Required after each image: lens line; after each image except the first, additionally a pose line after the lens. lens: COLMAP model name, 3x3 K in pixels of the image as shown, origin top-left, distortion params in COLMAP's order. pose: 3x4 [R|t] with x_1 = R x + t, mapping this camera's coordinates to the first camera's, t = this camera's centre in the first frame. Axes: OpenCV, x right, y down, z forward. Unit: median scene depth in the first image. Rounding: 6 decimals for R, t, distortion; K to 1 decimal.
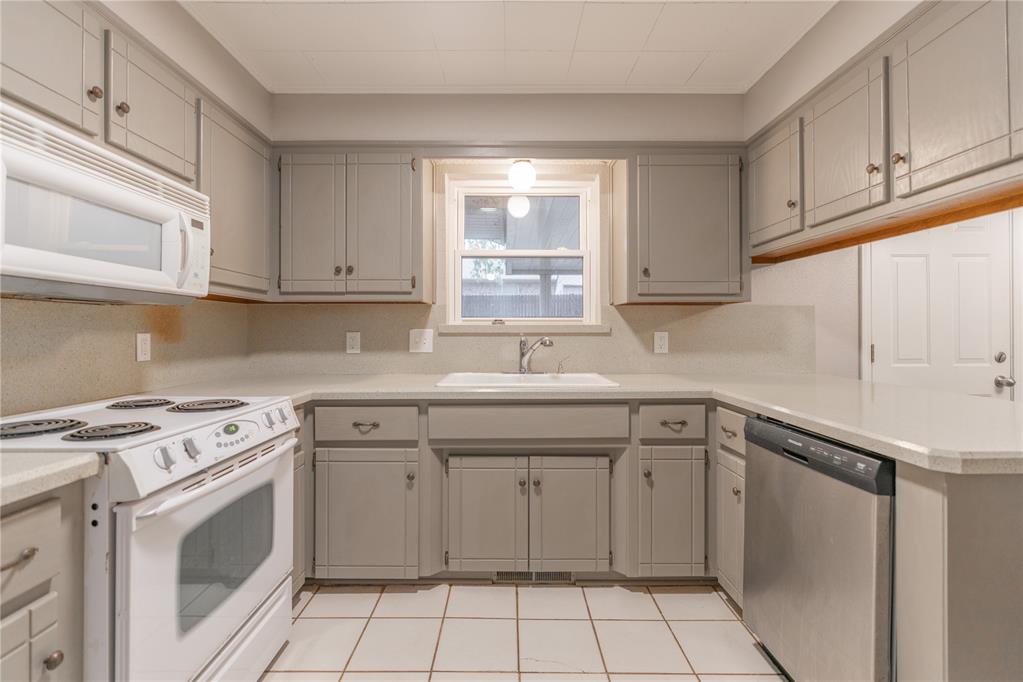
lens RADIAL K [[463.5, 0, 509.0], [0, 463.5, 334.4], [0, 0, 1]] dist [-0.008464, 0.002855]
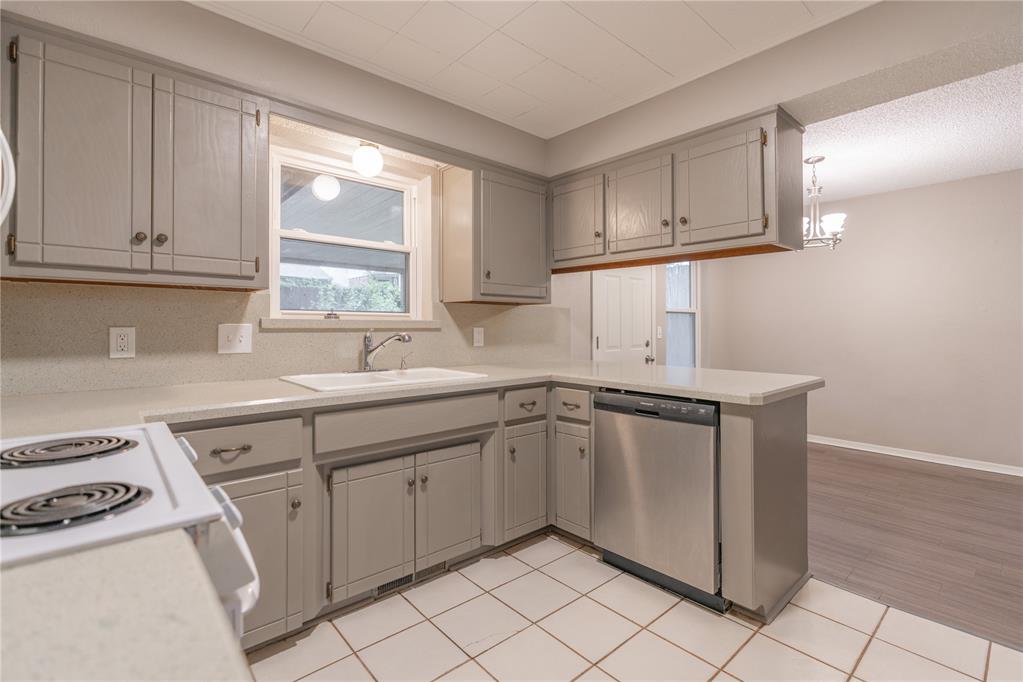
lens RADIAL K [[463.5, 0, 518.0], [0, 463.5, 326.3], [0, 0, 1]] dist [-0.008464, 0.002855]
pose [[0.747749, 0.003098, 0.663974, -0.446330], [0.001884, 0.999975, -0.006787, -0.000639], [-0.663979, 0.006326, 0.747725, 0.121597]]
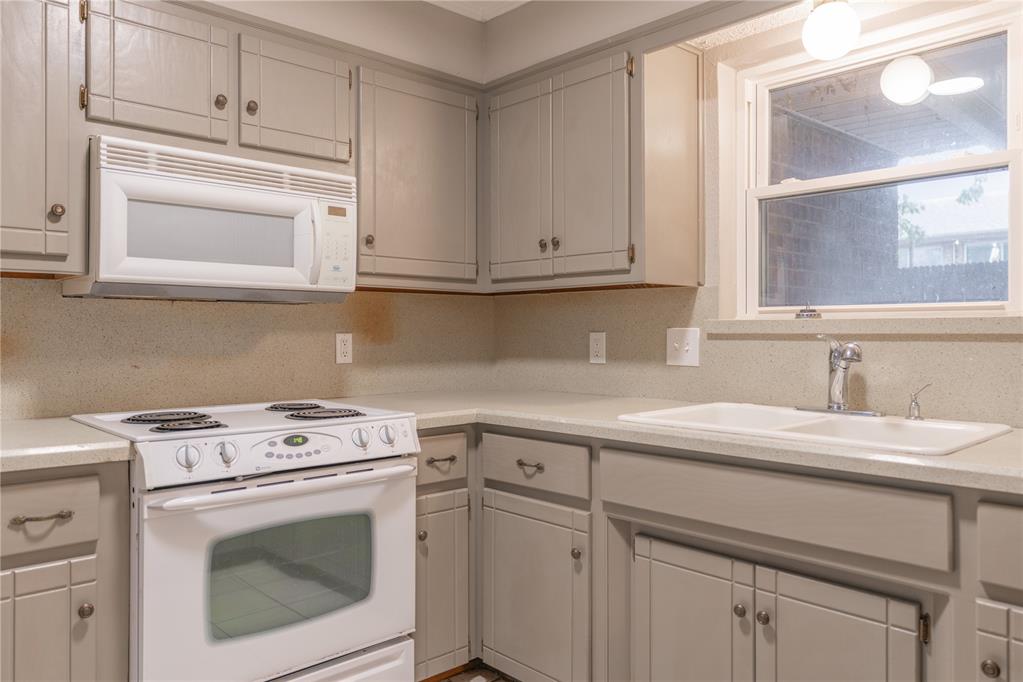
lens RADIAL K [[752.3, 0, 516.9], [0, 752.3, 337.7], [0, 0, 1]] dist [-0.002540, 0.001082]
pose [[0.683287, 0.007489, -0.730112, 0.490250], [-0.004564, 0.999972, 0.005985, -0.003612], [0.730136, -0.000757, 0.683302, 0.204247]]
